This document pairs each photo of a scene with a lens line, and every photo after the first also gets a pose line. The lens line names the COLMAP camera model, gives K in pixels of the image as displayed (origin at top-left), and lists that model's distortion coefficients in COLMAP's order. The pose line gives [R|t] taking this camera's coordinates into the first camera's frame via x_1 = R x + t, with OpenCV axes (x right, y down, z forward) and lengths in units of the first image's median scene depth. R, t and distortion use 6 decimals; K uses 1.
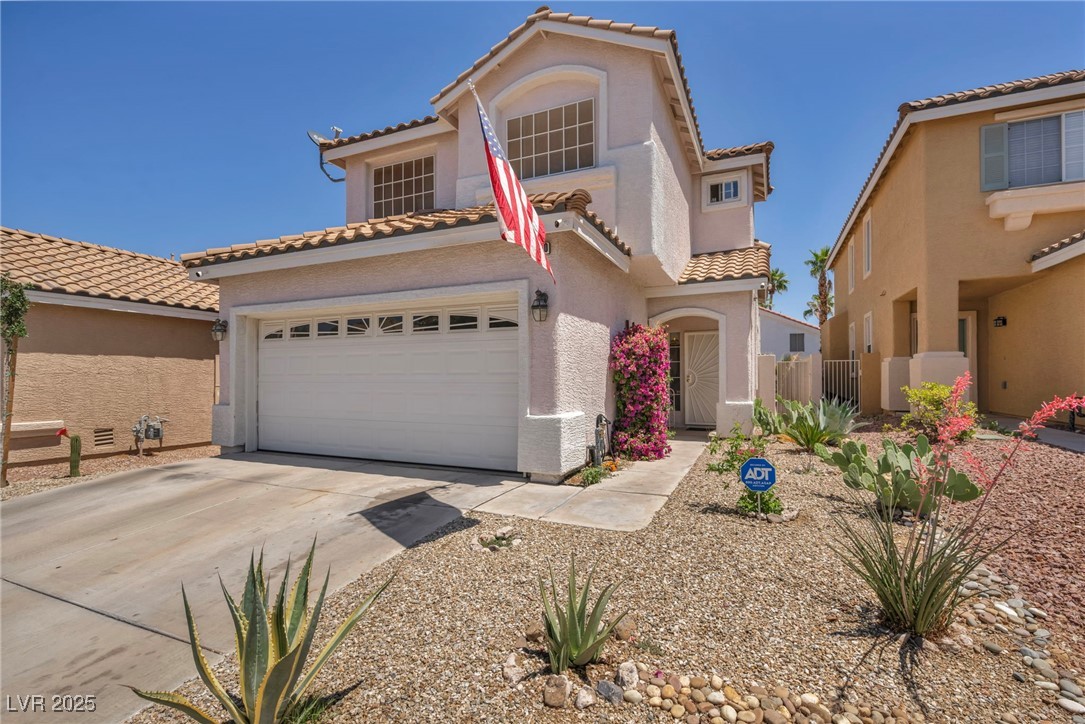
lens RADIAL K [[496.3, 0, 542.6], [0, 496.3, 374.7], [0, 0, 1]] dist [-0.001217, -0.000421]
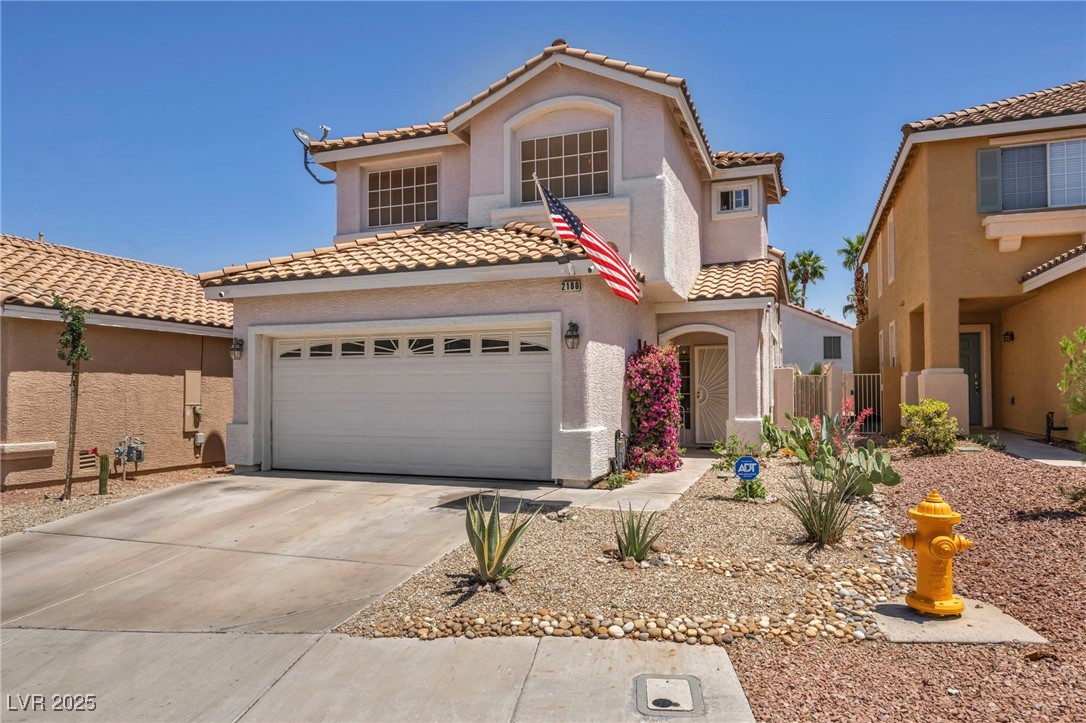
lens RADIAL K [[706.7, 0, 543.3], [0, 706.7, 376.4], [0, 0, 1]] dist [-0.000805, 0.000740]
pose [[0.997787, -0.000950, 0.066484, -0.119788], [0.001876, 0.999902, -0.013870, -0.012604], [-0.066464, 0.013964, 0.997691, -0.424957]]
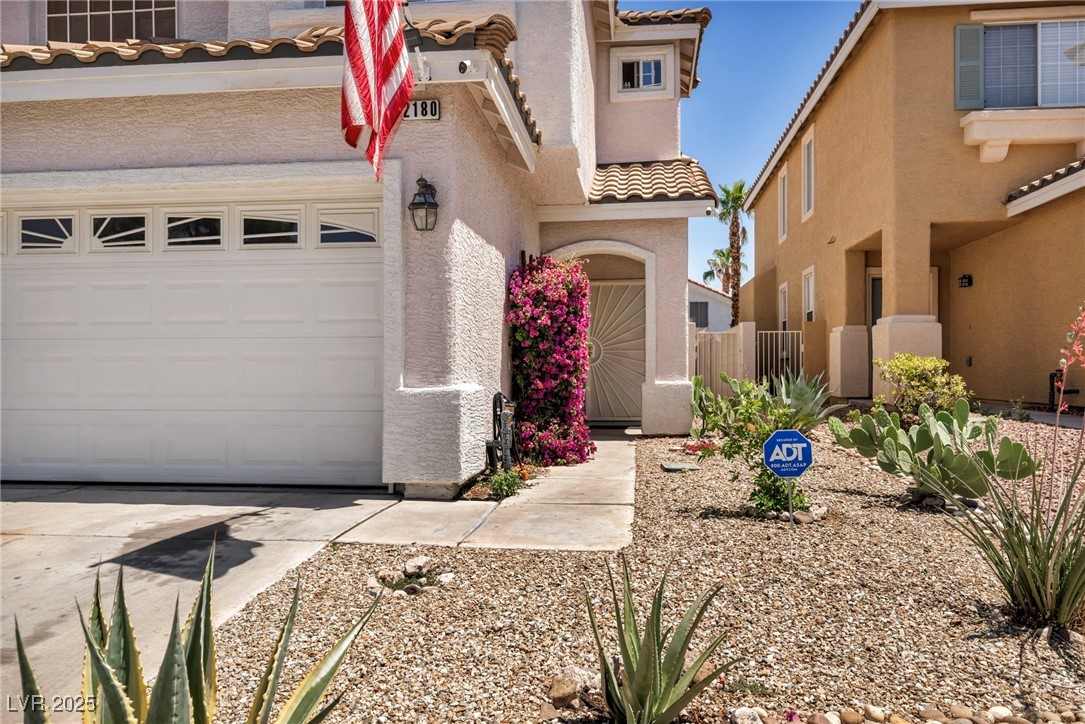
lens RADIAL K [[779.9, 0, 555.9], [0, 779.9, 372.5], [0, 0, 1]] dist [-0.002809, -0.000096]
pose [[0.950372, -0.000653, 0.311115, -0.096285], [-0.001523, 0.999976, 0.006750, 0.037874], [-0.311112, -0.006889, 0.950348, 0.033735]]
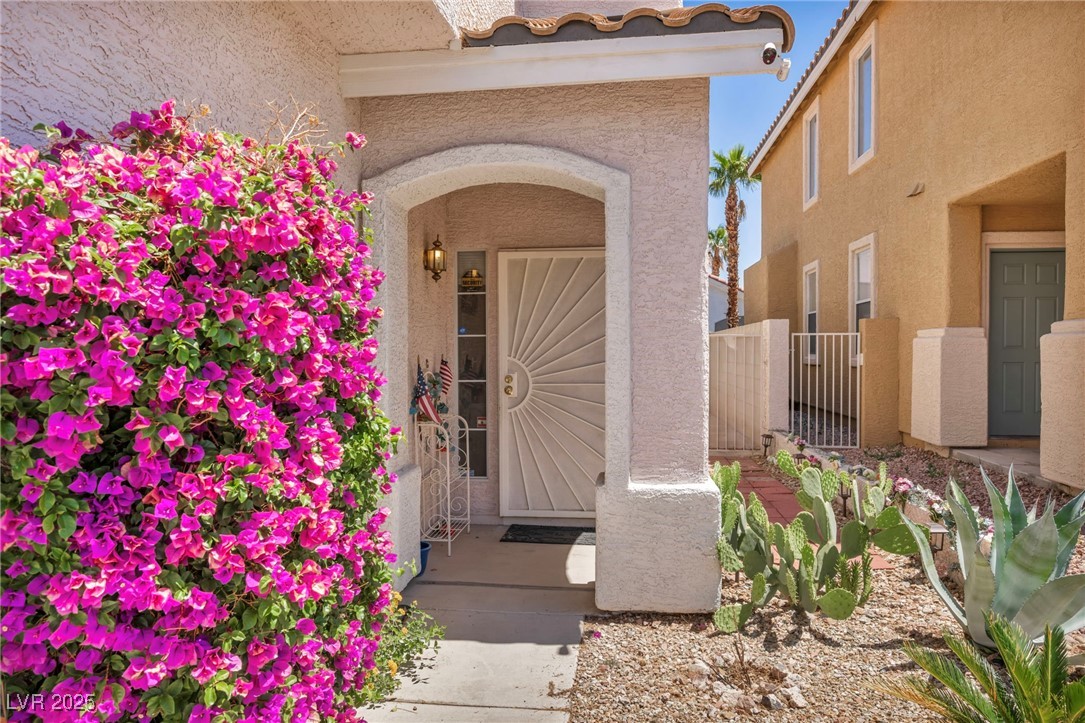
lens RADIAL K [[724.4, 0, 542.5], [0, 724.4, 361.5], [0, 0, 1]] dist [0.000833, 0.000144]
pose [[0.952845, -0.003837, 0.303433, 0.212873], [-0.002262, 0.999802, 0.019748, -0.024265], [-0.303449, -0.019503, 0.952648, 0.668841]]
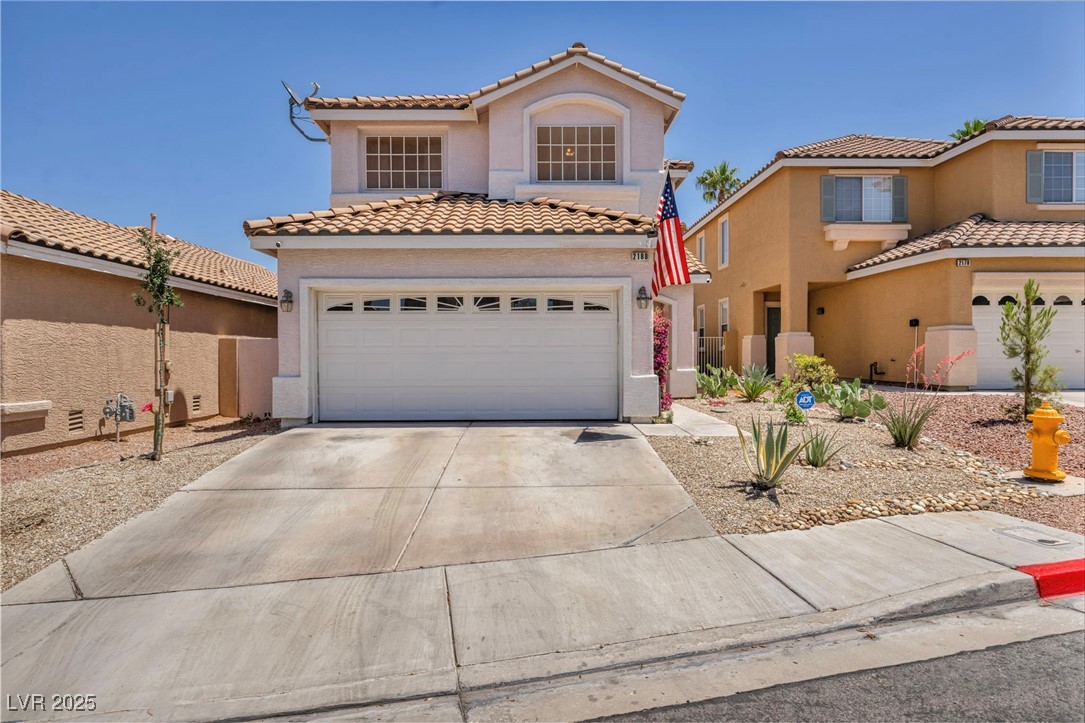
lens RADIAL K [[618.2, 0, 542.5], [0, 618.2, 361.5], [0, 0, 1]] dist [0.000659, 0.000341]
pose [[0.903590, -0.006910, 0.428343, -0.663641], [-0.000114, 0.999866, 0.016370, 0.009276], [-0.428399, -0.014840, 0.903468, -0.304139]]
